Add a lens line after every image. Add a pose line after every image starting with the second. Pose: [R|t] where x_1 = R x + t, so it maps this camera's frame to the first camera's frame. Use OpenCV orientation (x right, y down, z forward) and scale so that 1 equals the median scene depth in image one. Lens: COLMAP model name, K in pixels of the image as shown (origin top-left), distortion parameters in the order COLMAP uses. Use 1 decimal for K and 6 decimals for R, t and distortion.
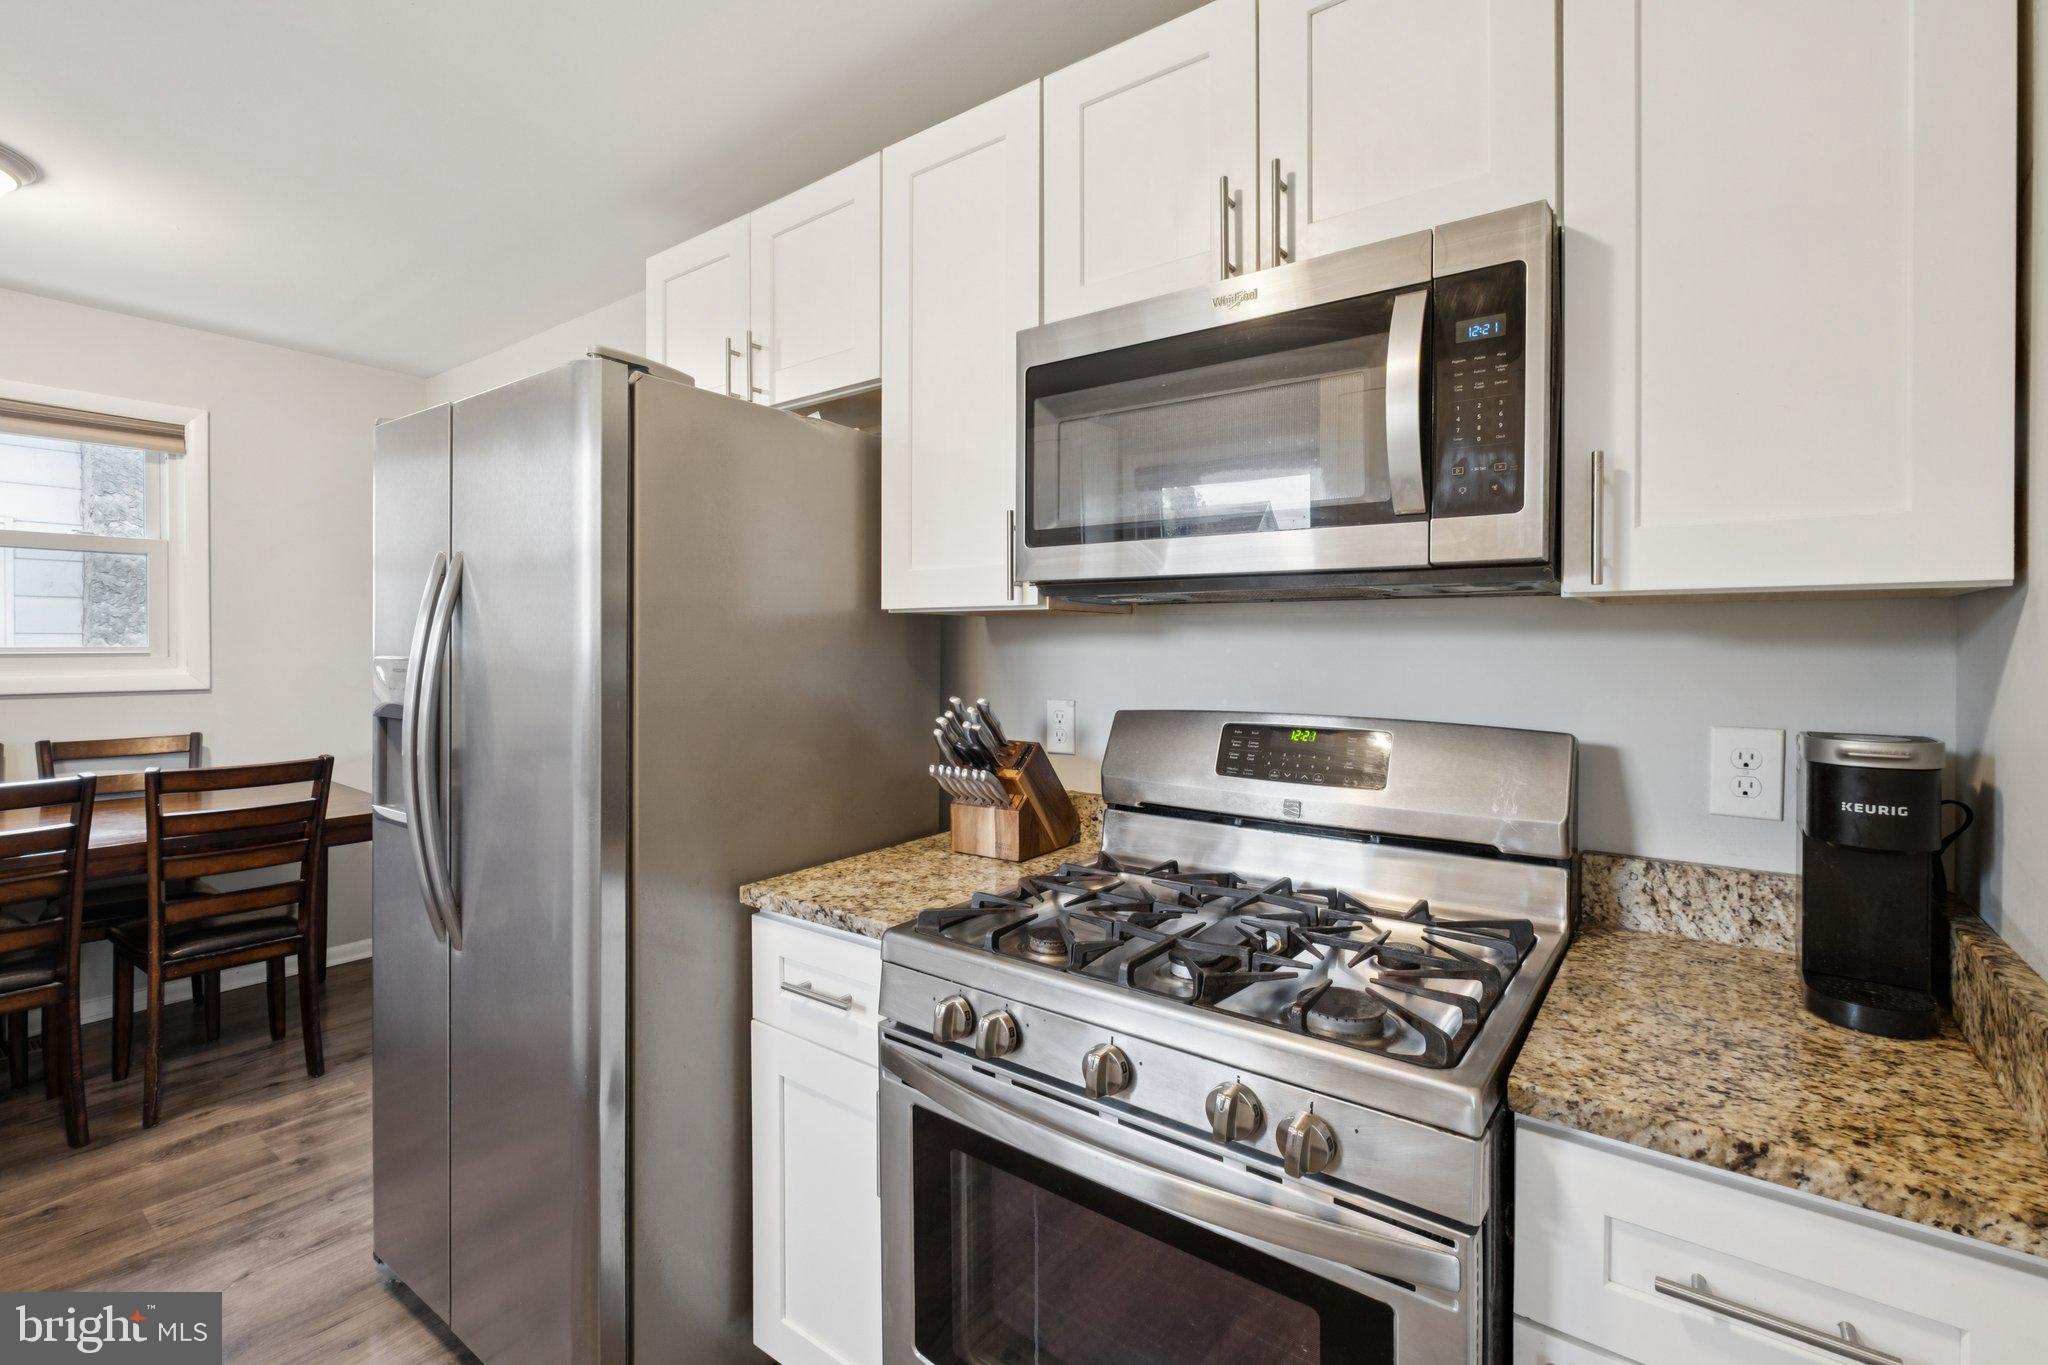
lens RADIAL K [[902.5, 0, 1006.2], [0, 902.5, 647.4], [0, 0, 1]] dist [-0.004338, 0.000679]
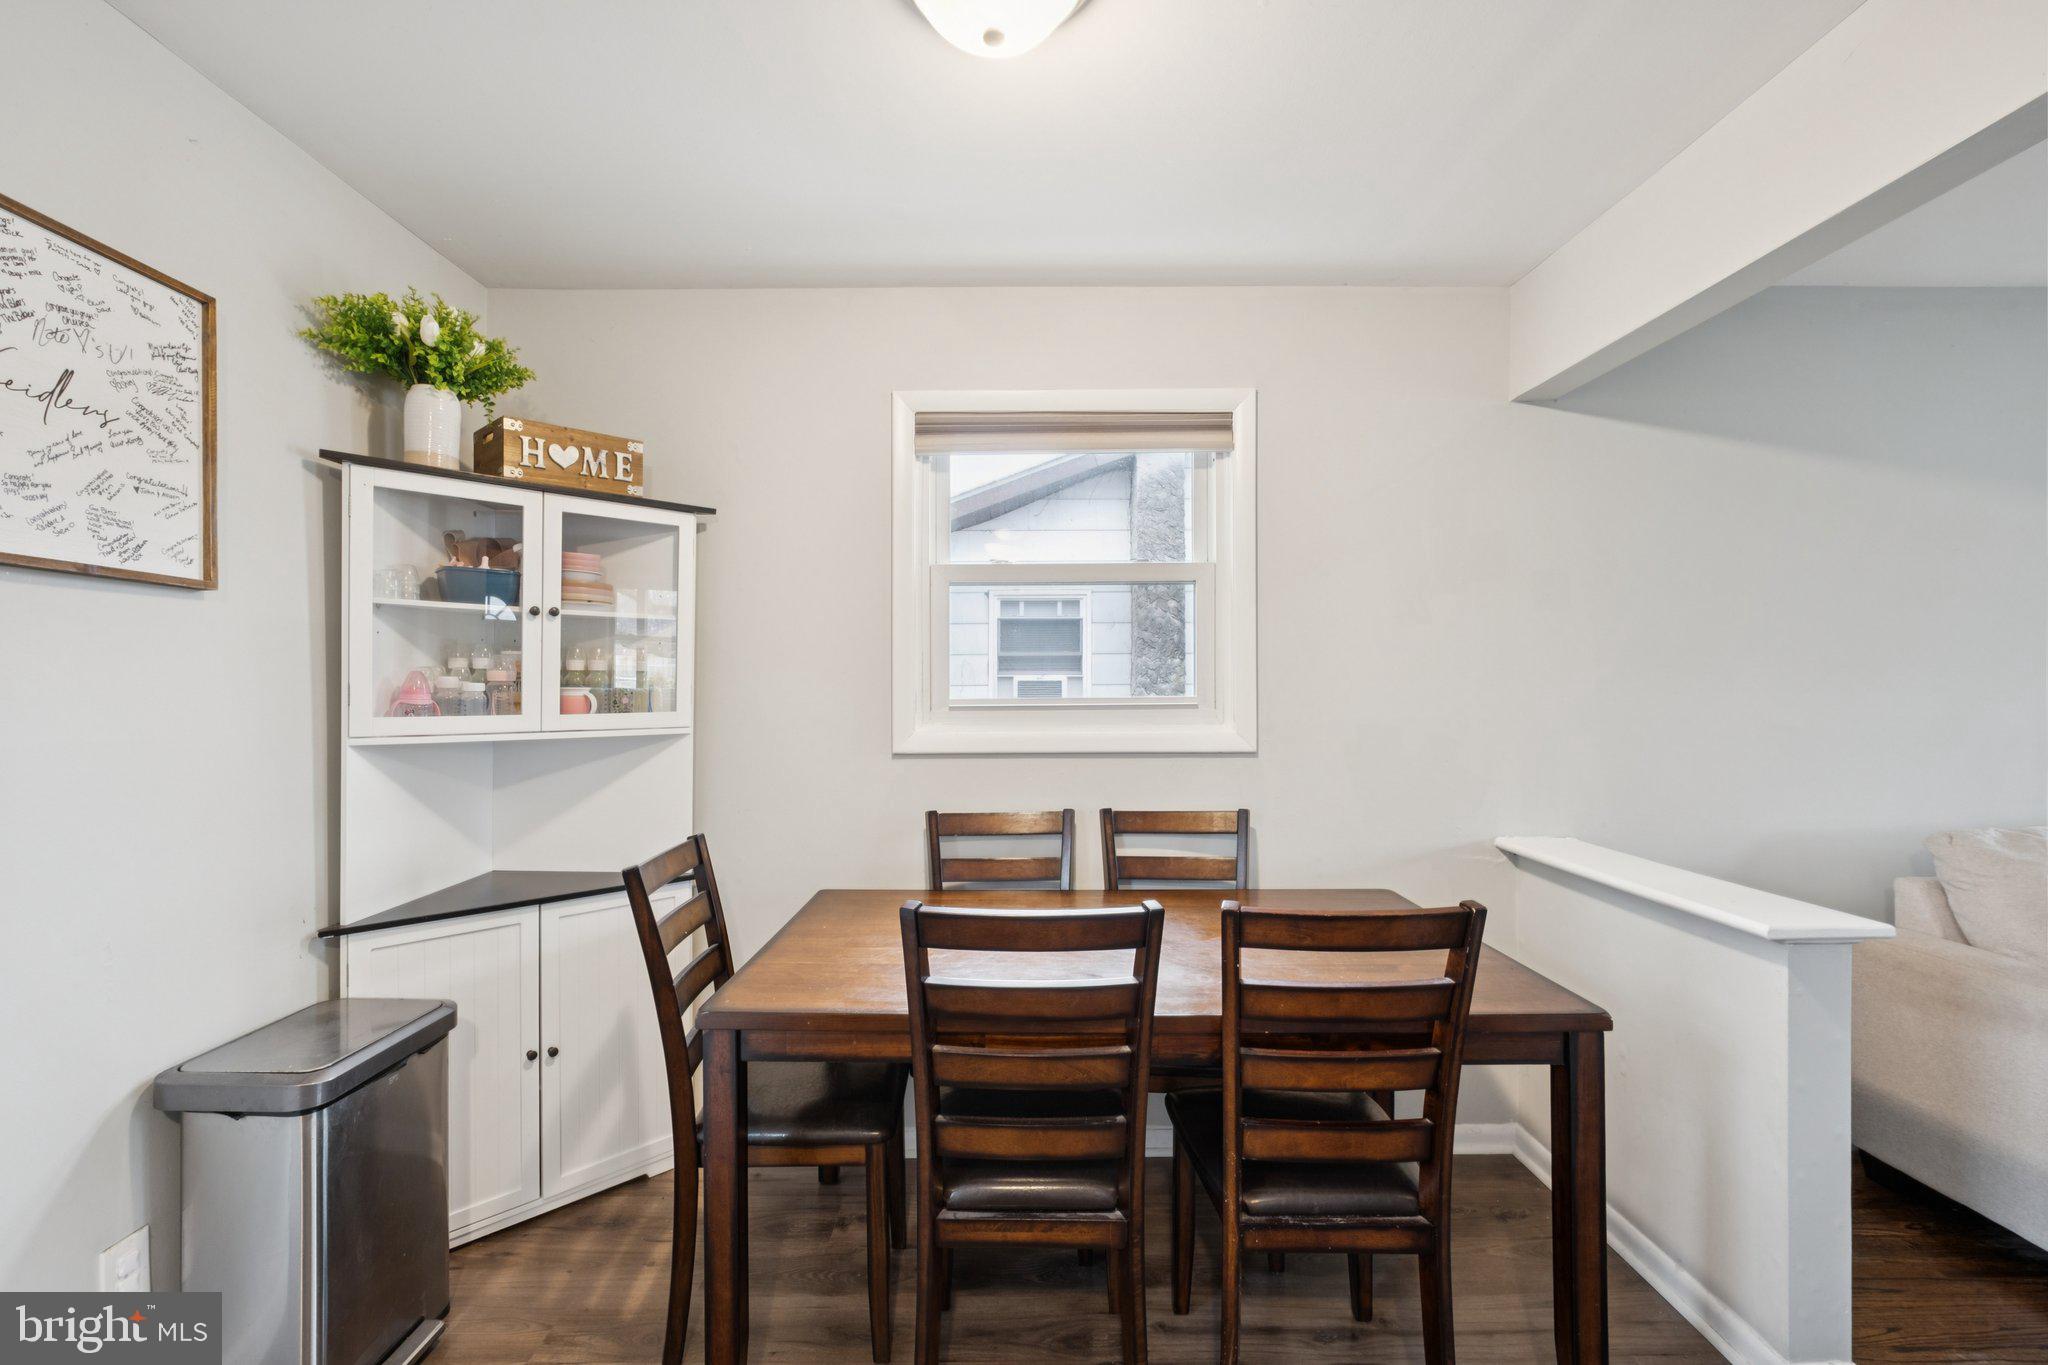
lens RADIAL K [[902.5, 0, 1018.9], [0, 902.5, 689.5], [0, 0, 1]] dist [-0.004338, 0.000679]
pose [[0.606089, -0.005042, -0.795381, -0.675874], [0.000917, 0.999984, -0.005640, -0.006403], [0.795396, 0.002689, 0.606084, 0.635771]]
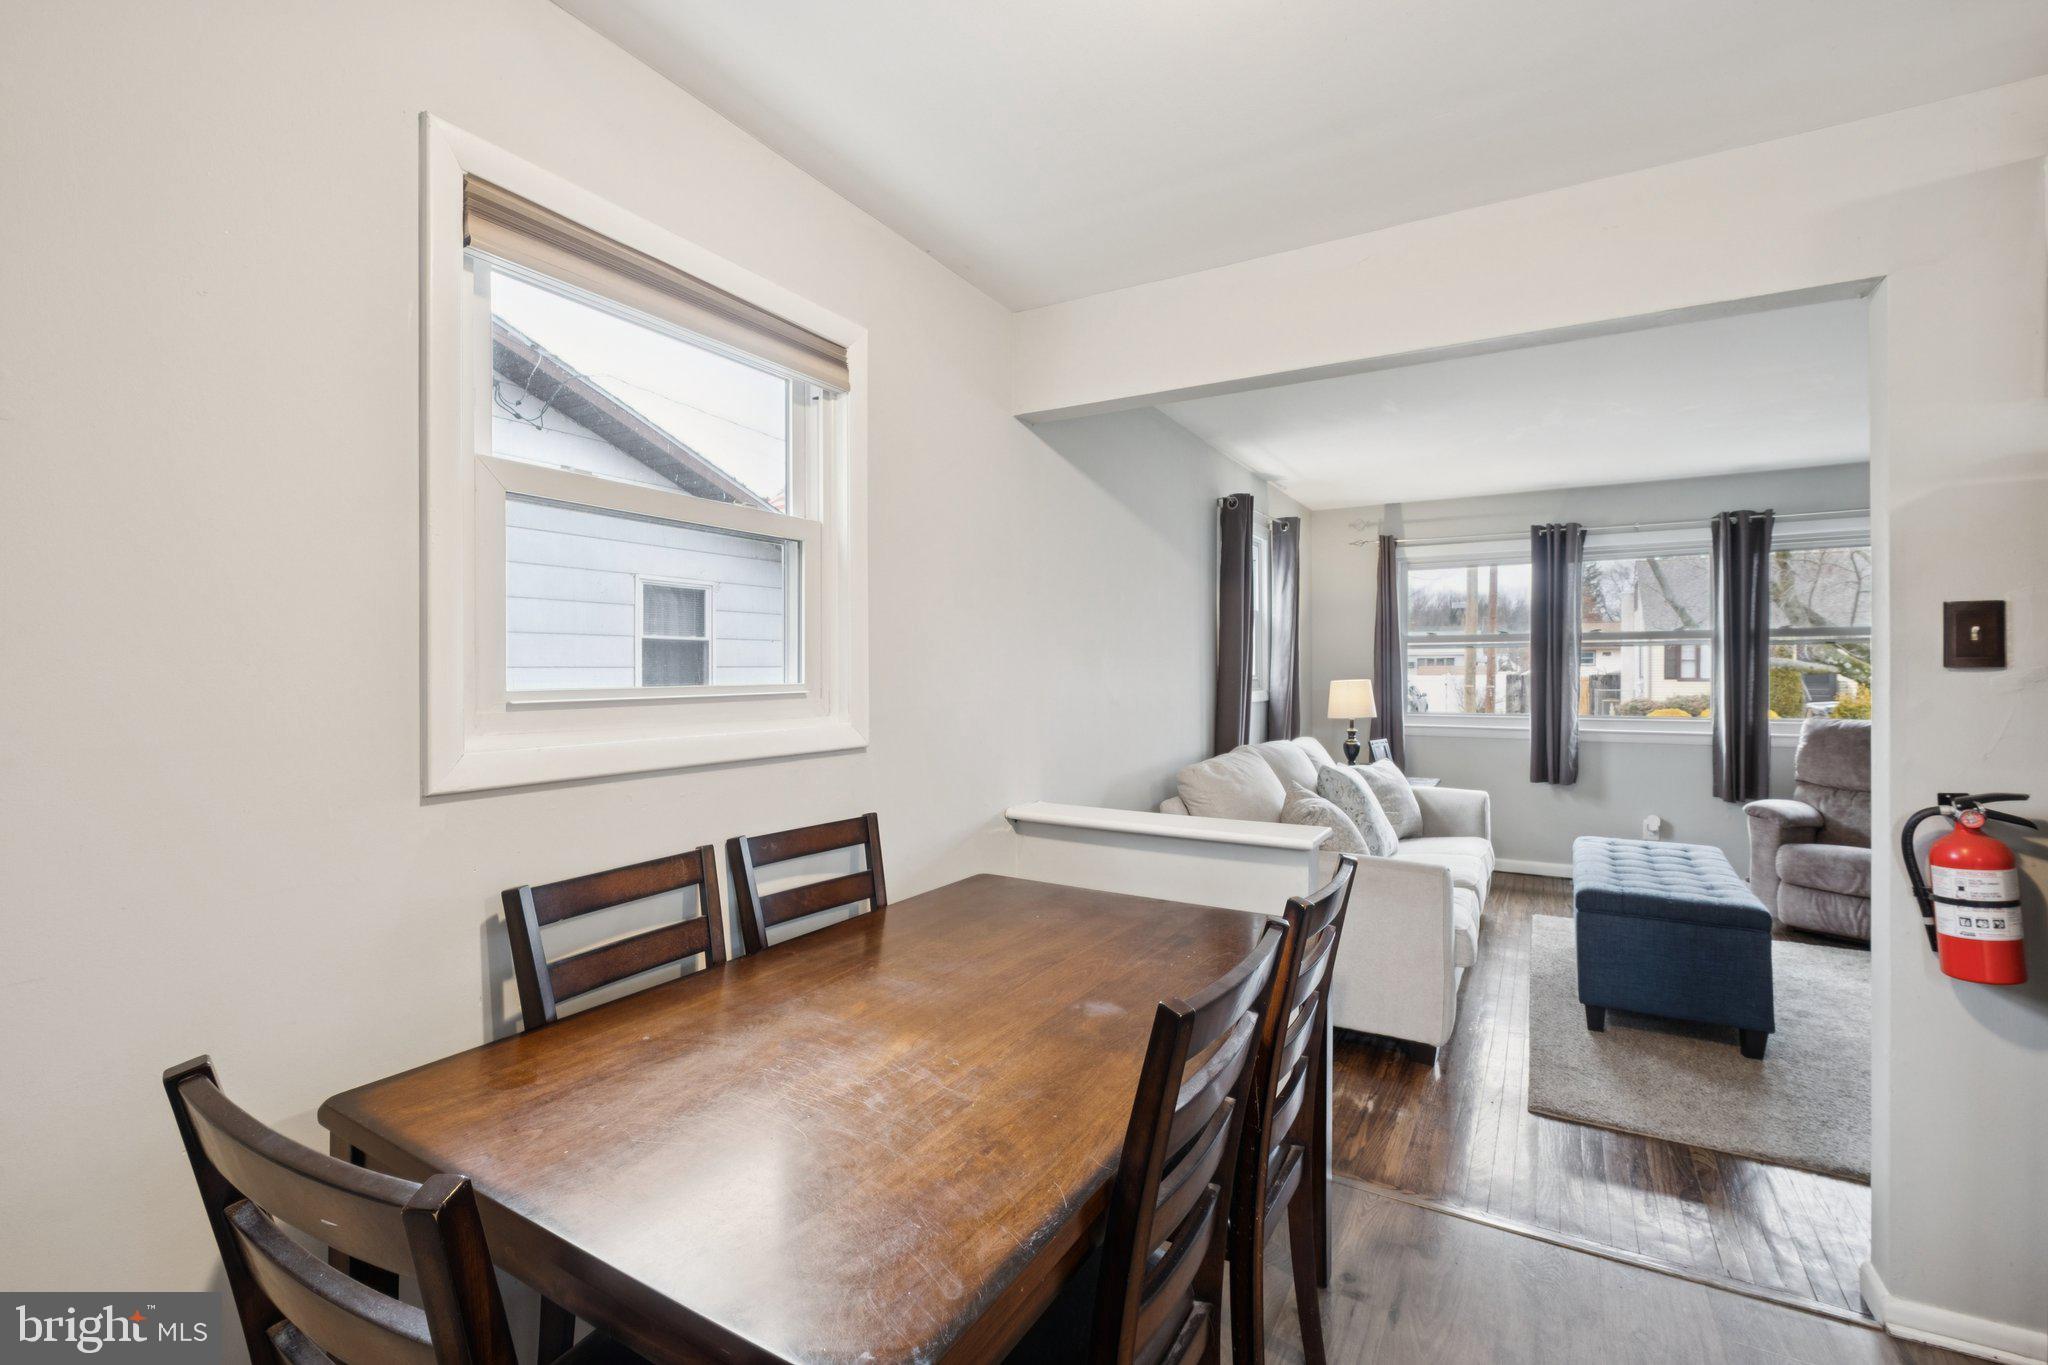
lens RADIAL K [[902.5, 0, 1011.0], [0, 902.5, 704.0], [0, 0, 1]] dist [-0.004338, 0.000679]
pose [[0.994092, -0.006620, 0.108340, -1.436716], [0.003456, 0.999563, 0.029369, -0.010190], [-0.108487, -0.028821, 0.993680, 0.543608]]
